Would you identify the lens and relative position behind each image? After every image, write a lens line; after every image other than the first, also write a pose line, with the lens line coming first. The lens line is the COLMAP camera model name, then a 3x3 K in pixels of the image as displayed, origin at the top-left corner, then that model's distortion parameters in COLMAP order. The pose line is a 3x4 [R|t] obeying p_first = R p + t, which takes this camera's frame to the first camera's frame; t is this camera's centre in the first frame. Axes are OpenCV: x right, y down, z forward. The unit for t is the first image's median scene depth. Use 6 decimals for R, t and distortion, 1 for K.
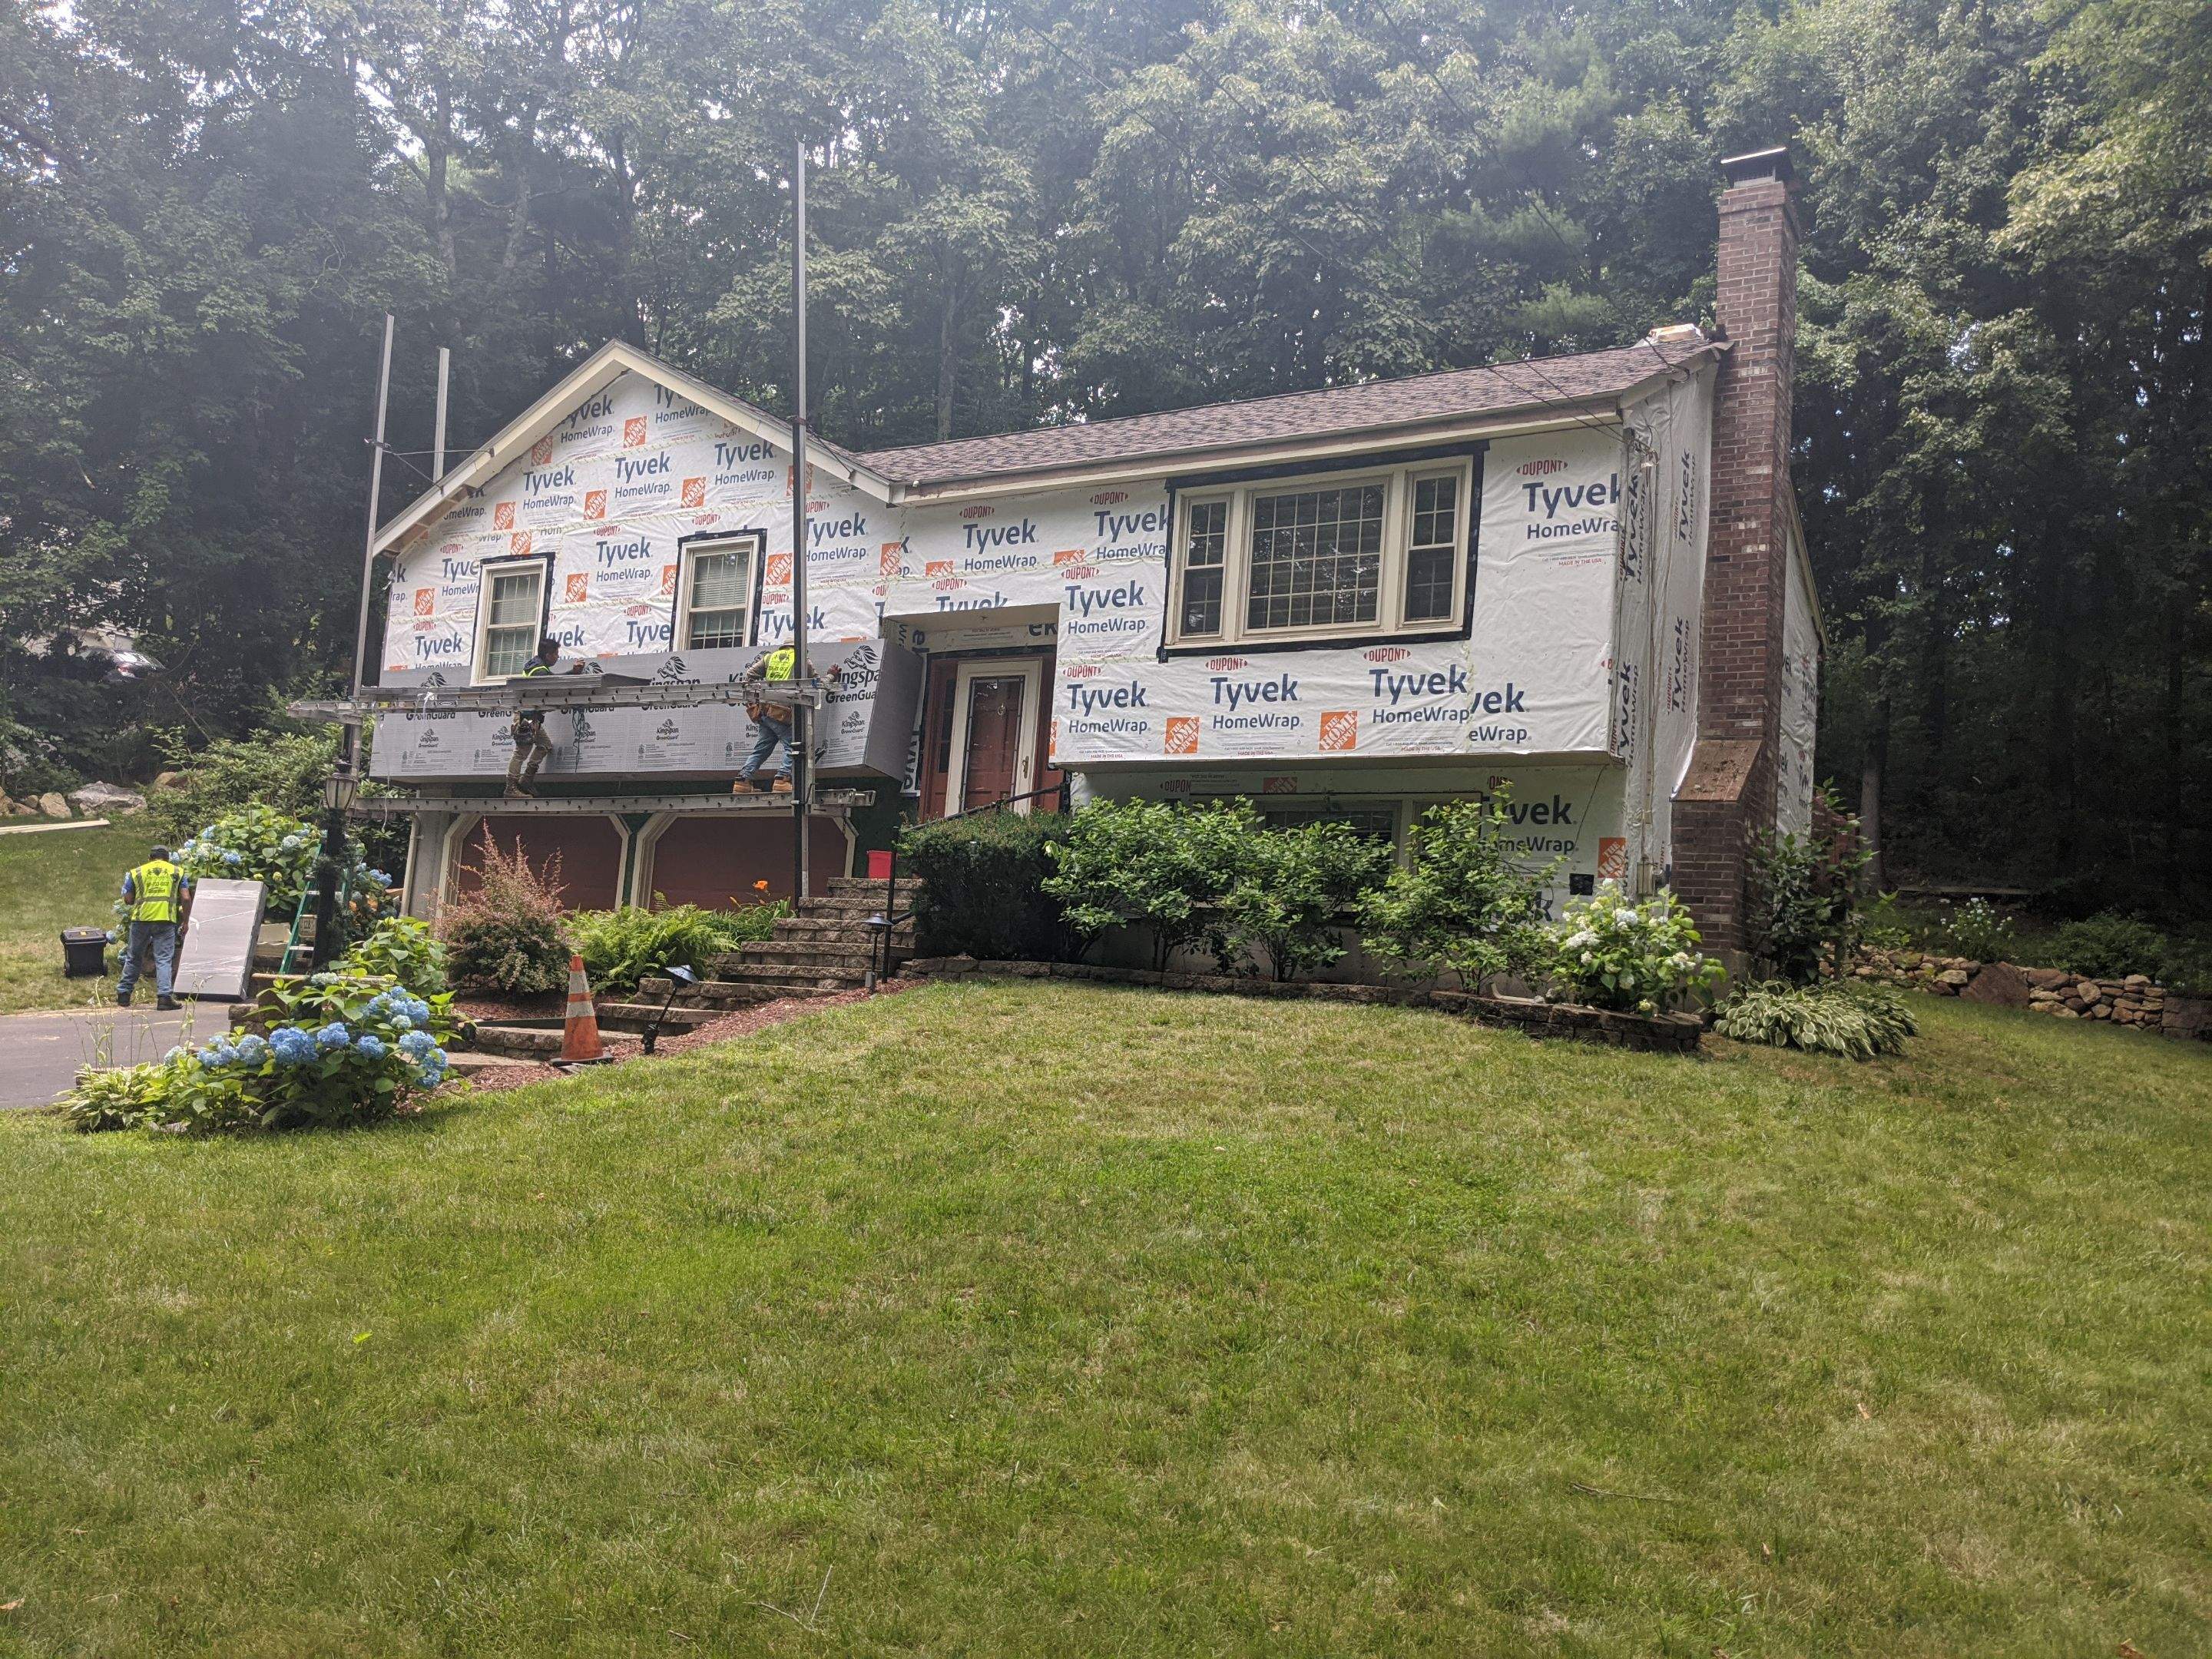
lens RADIAL K [[1763.8, 0, 1106.3], [0, 1763.8, 846.8], [0, 0, 1]] dist [0.061880, -0.105842]
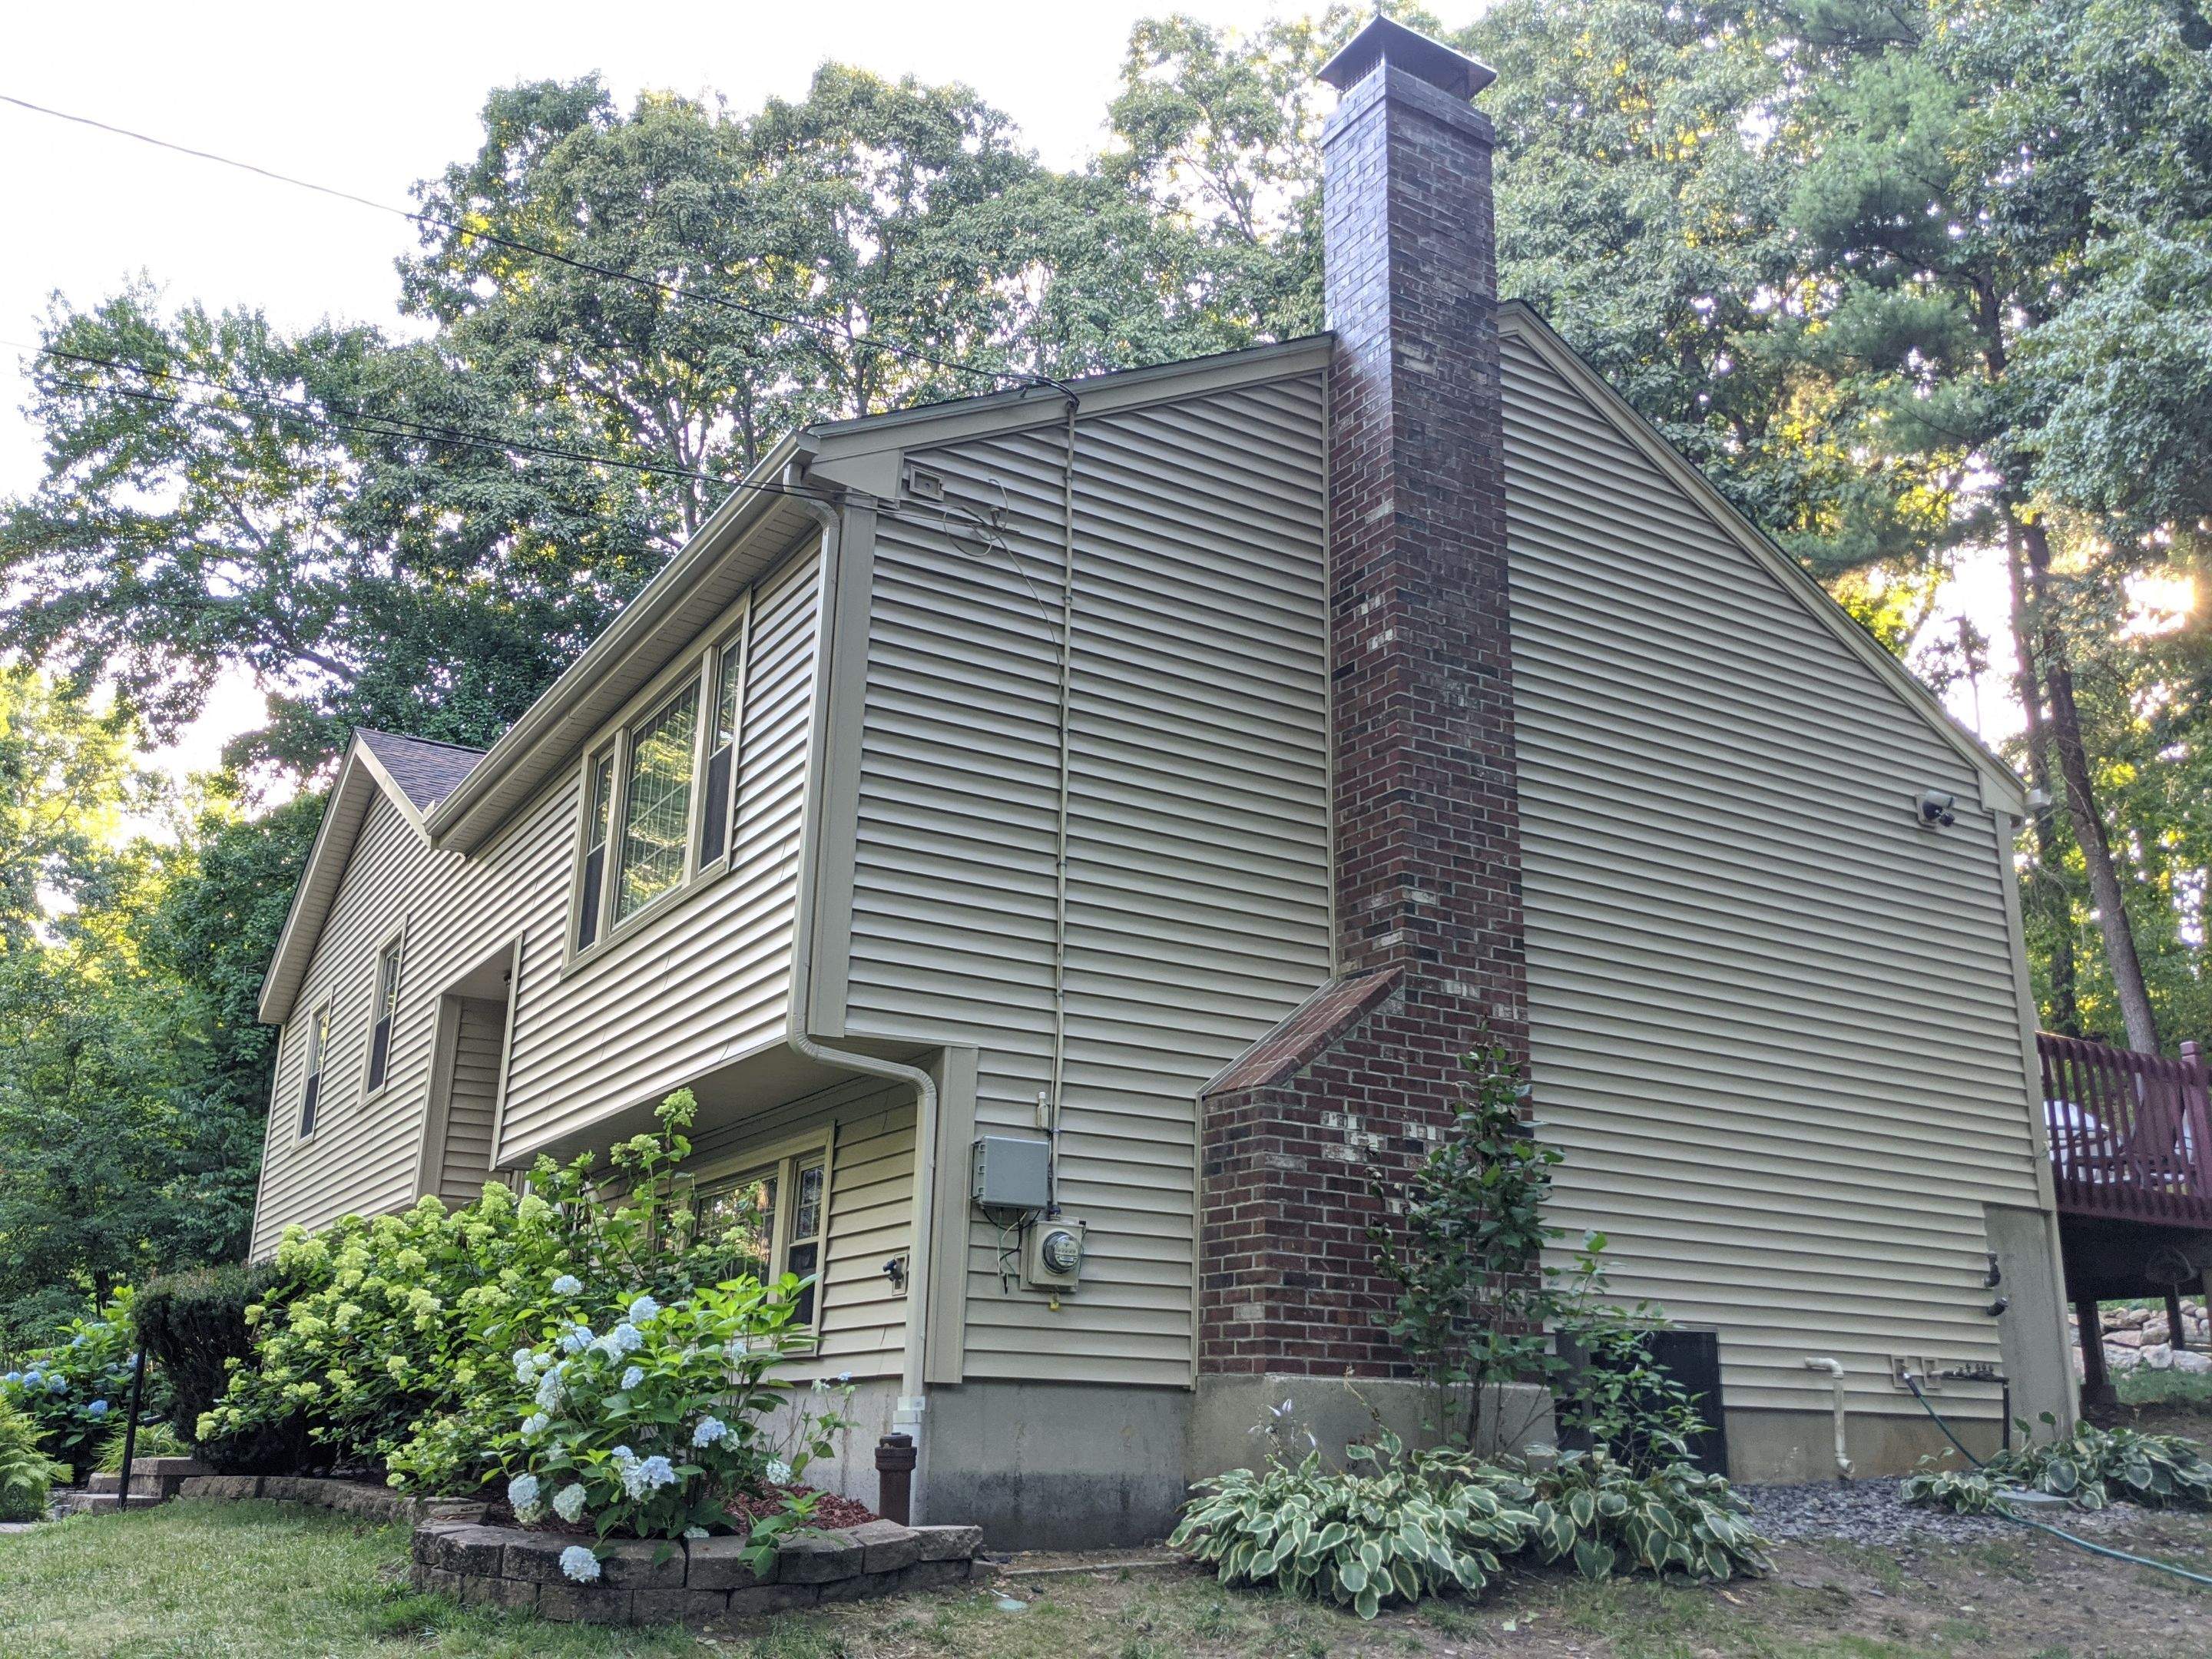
lens RADIAL K [[1981.3, 0, 1120.6], [0, 1981.3, 828.2], [0, 0, 1]] dist [0.028667, -0.073046]
pose [[0.886200, -0.191806, -0.421736, 0.553227], [0.088782, 0.963714, -0.251738, 0.044026], [0.454718, 0.185648, 0.871072, 0.421921]]
